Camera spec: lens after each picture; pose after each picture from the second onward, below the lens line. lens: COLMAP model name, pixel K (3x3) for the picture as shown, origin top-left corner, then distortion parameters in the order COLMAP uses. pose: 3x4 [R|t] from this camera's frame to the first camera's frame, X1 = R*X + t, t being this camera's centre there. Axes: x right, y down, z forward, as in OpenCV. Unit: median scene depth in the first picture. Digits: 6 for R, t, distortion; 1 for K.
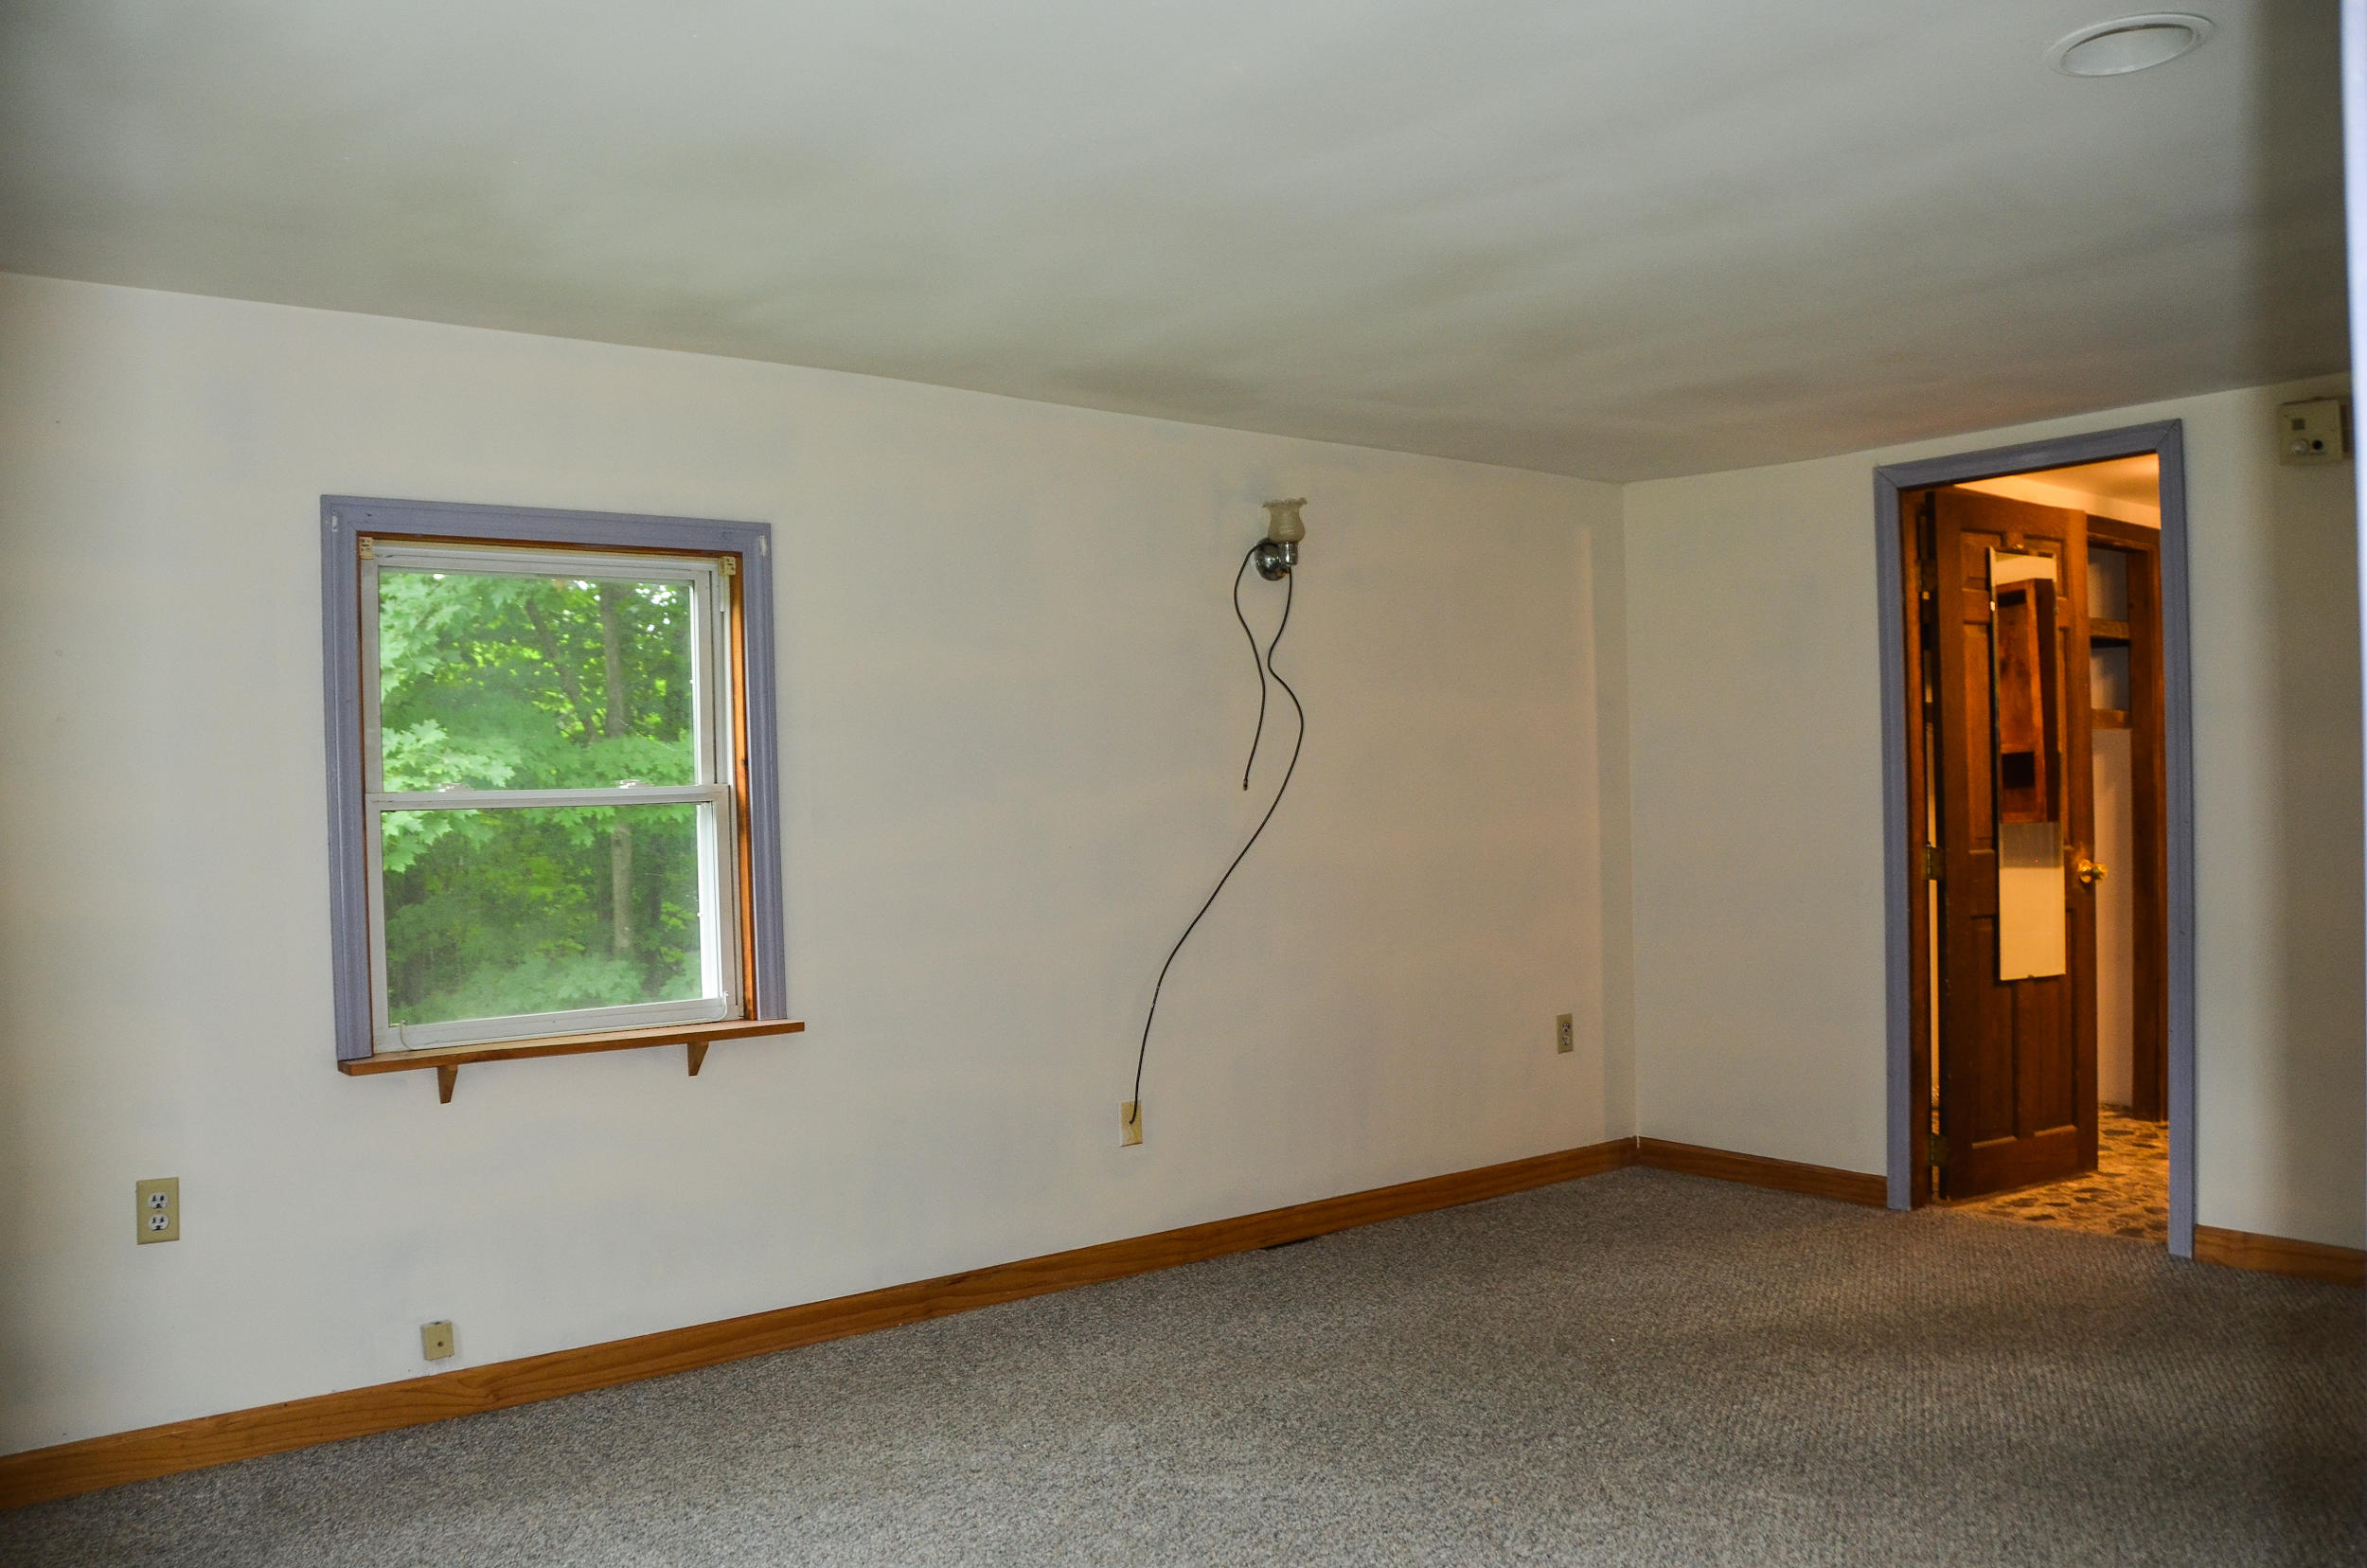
lens RADIAL K [[1808.9, 0, 1183.5], [0, 1808.9, 784.0], [0, 0, 1]] dist [-0.104806, 0.001140]
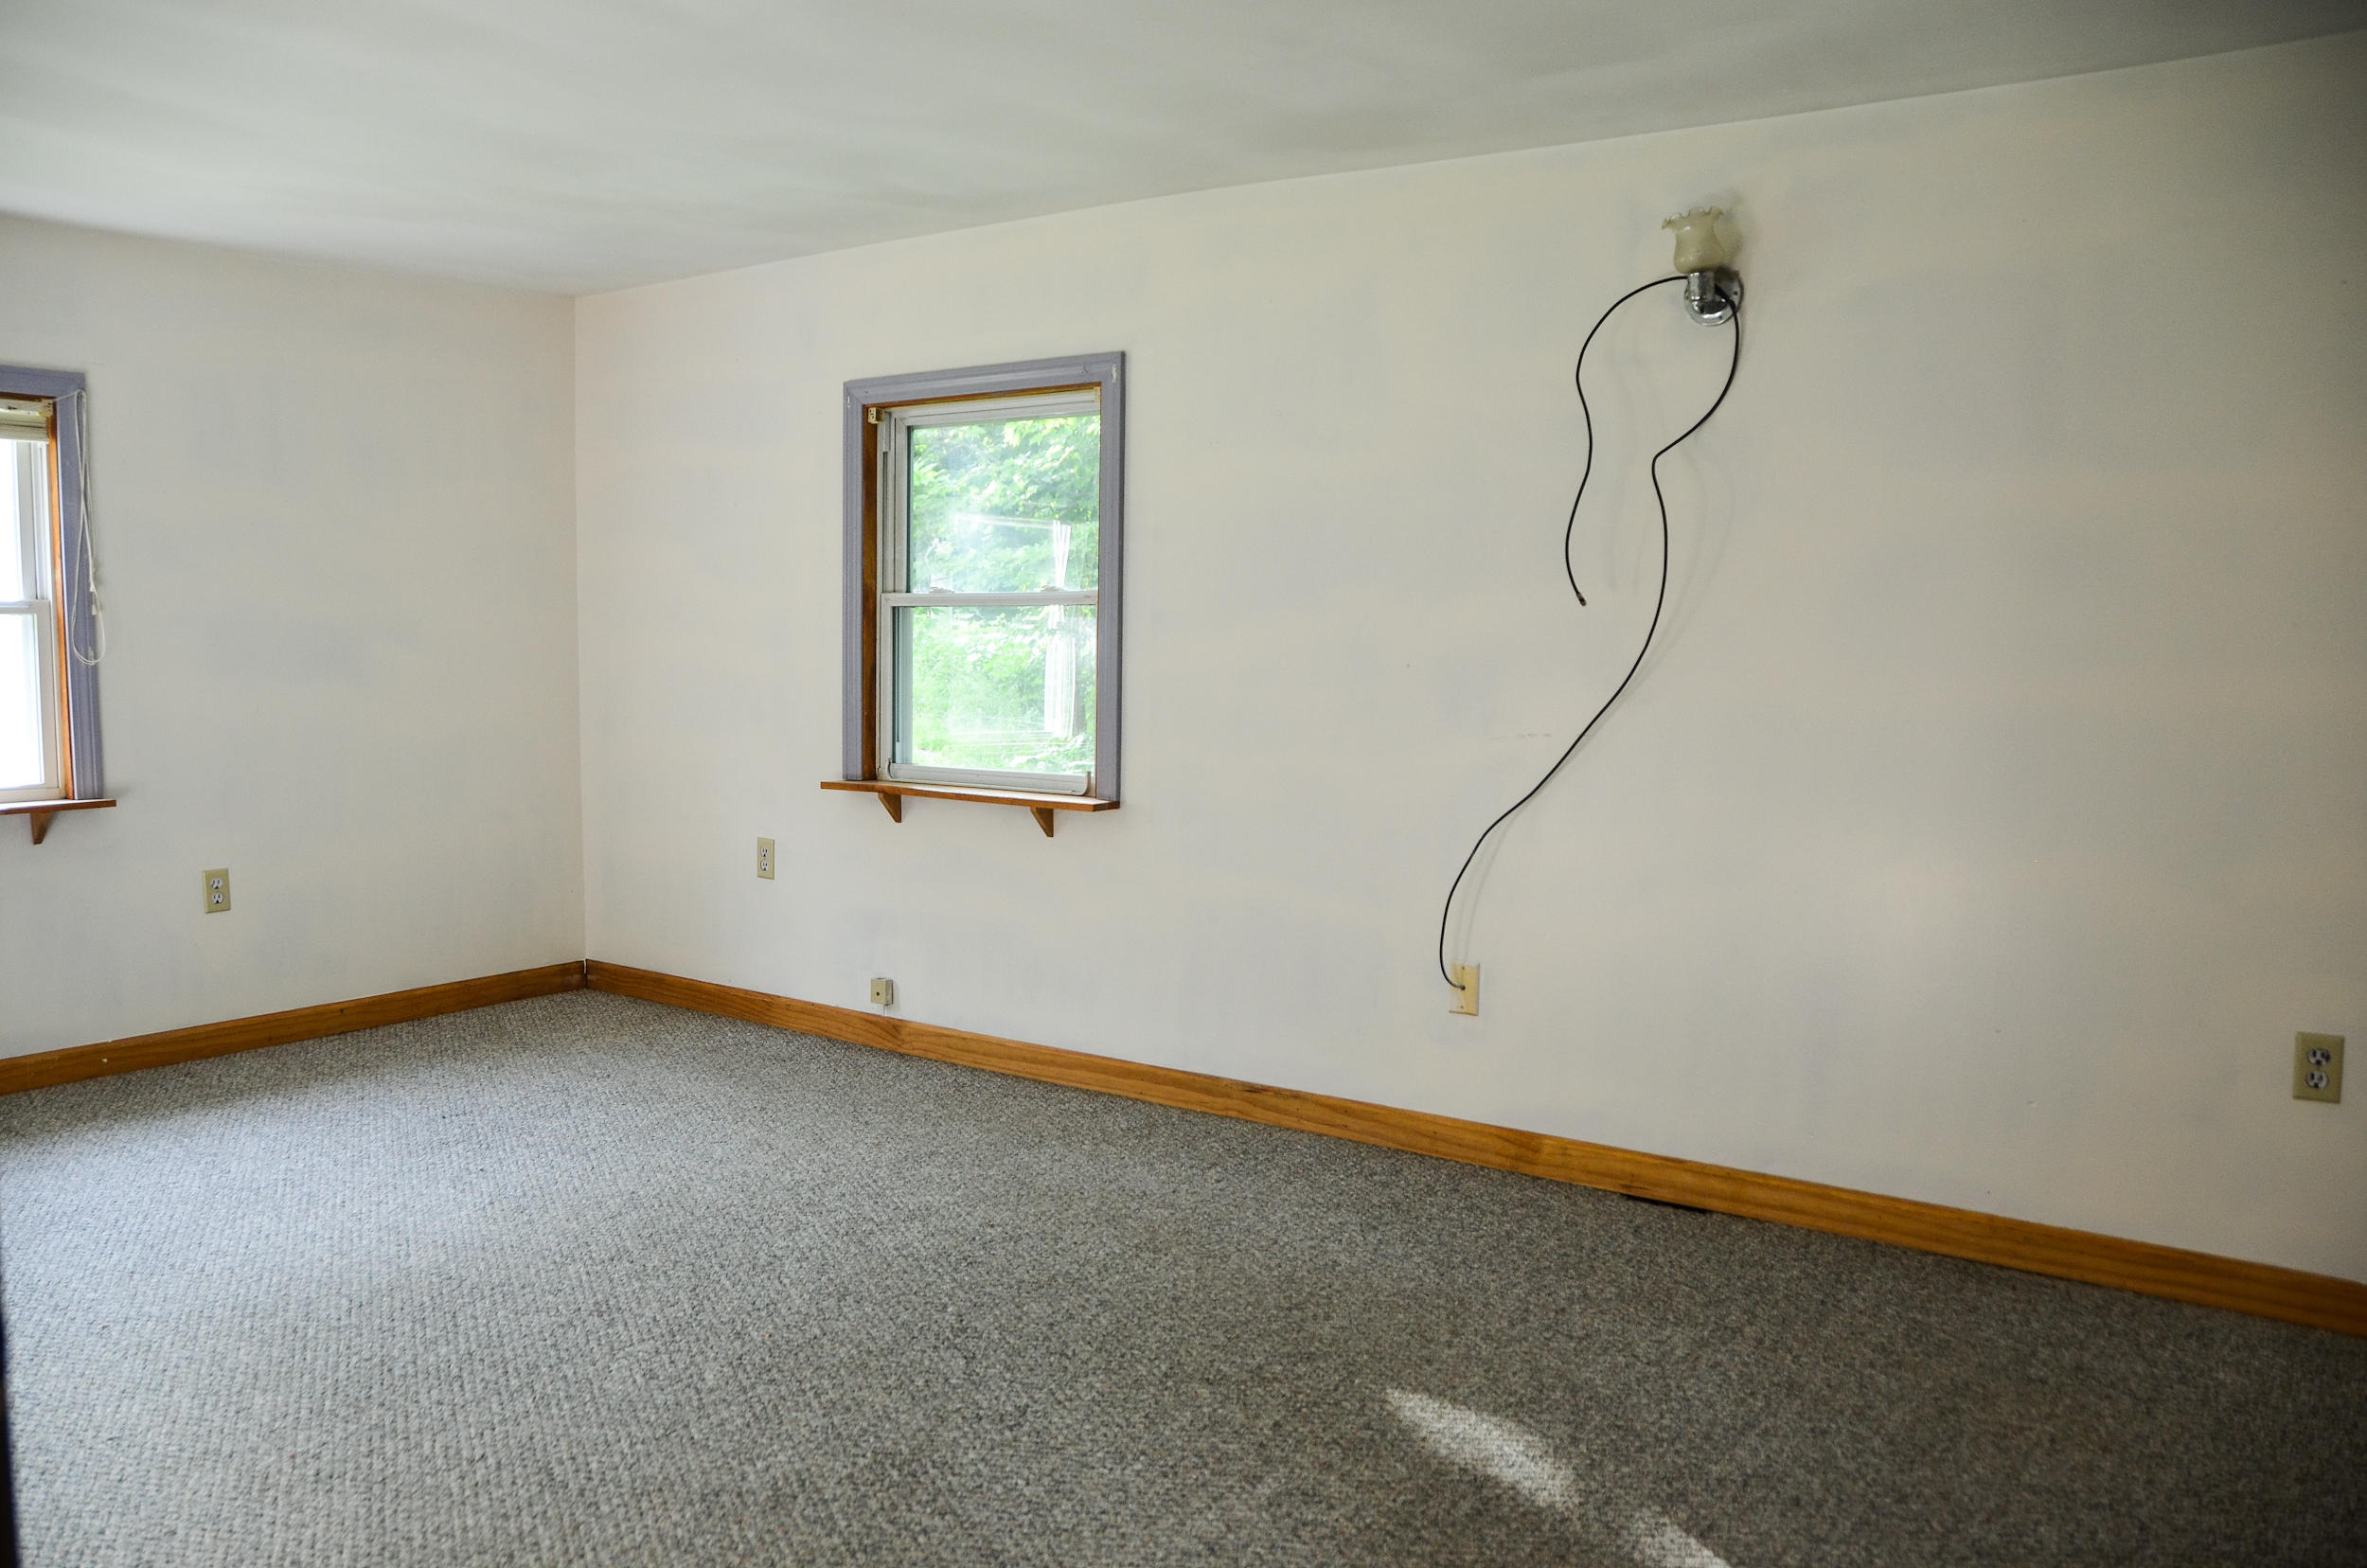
lens RADIAL K [[1808.9, 0, 1183.5], [0, 1808.9, 784.0], [0, 0, 1]] dist [-0.104806, 0.001140]
pose [[0.284934, 0.099487, -0.953370, 0.934769], [-0.016041, 0.994955, 0.099032, 0.009101], [0.958413, -0.012925, 0.285093, 0.787667]]
